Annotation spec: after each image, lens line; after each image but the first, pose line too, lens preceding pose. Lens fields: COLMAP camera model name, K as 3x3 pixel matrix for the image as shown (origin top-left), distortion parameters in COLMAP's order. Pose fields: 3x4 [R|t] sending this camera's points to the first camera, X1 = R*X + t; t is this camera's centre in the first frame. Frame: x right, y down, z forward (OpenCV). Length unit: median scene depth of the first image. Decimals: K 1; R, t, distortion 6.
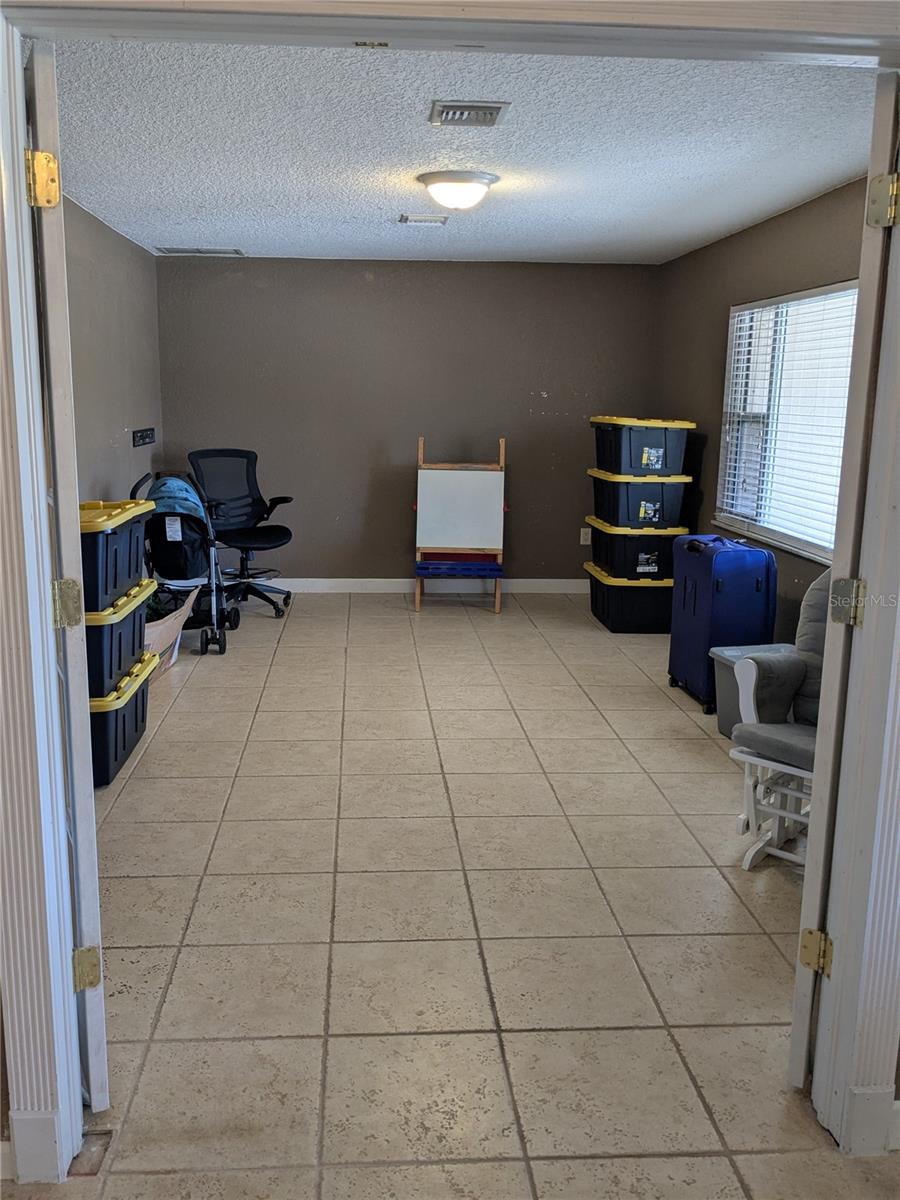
lens RADIAL K [[1014.5, 0, 421.2], [0, 1014.5, 607.6], [0, 0, 1]] dist [0.005225, -0.022129]
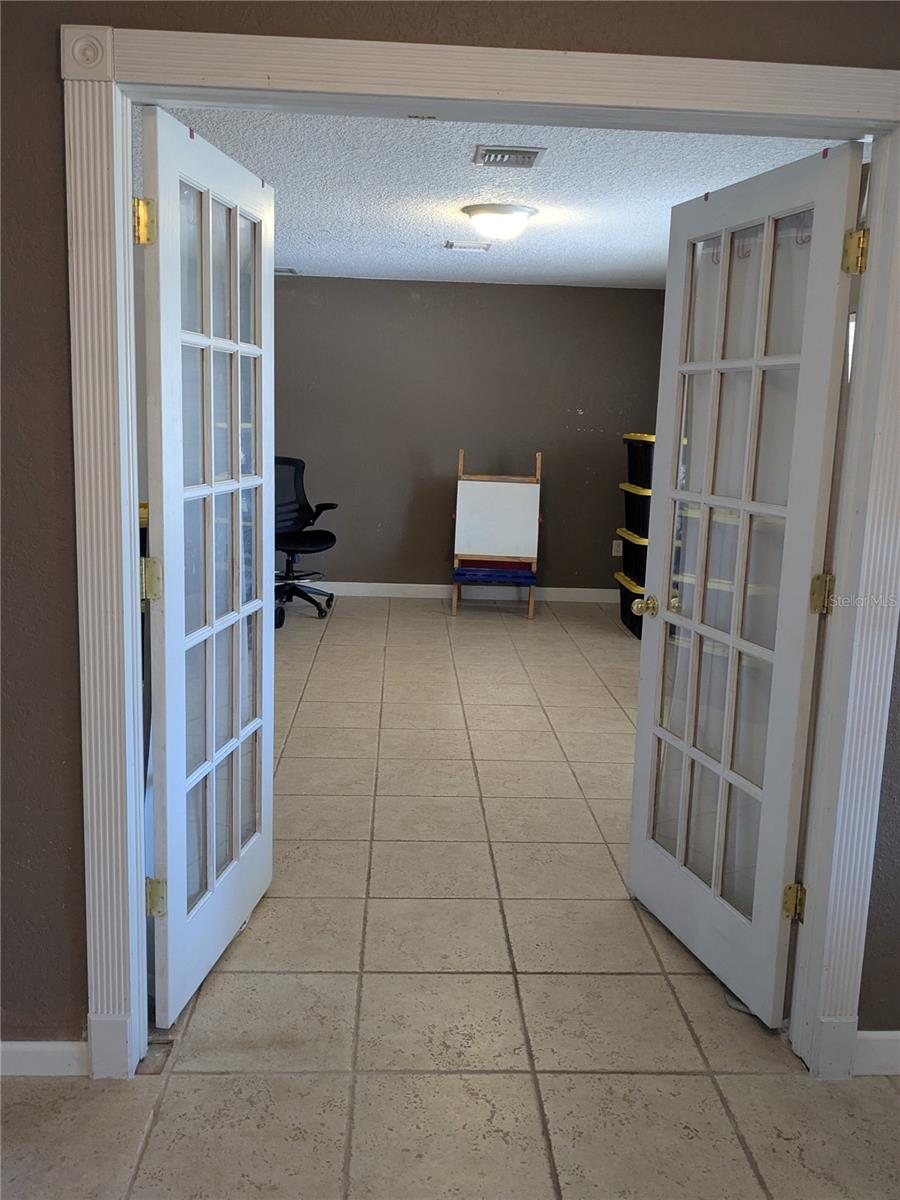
lens RADIAL K [[1014.5, 0, 450.4], [0, 1014.5, 594.6], [0, 0, 1]] dist [0.005225, -0.022129]
pose [[0.999689, 0.022919, -0.009861, 0.004984], [-0.023176, 0.999371, -0.026854, 0.022250], [0.009239, 0.027074, 0.999591, -0.097702]]
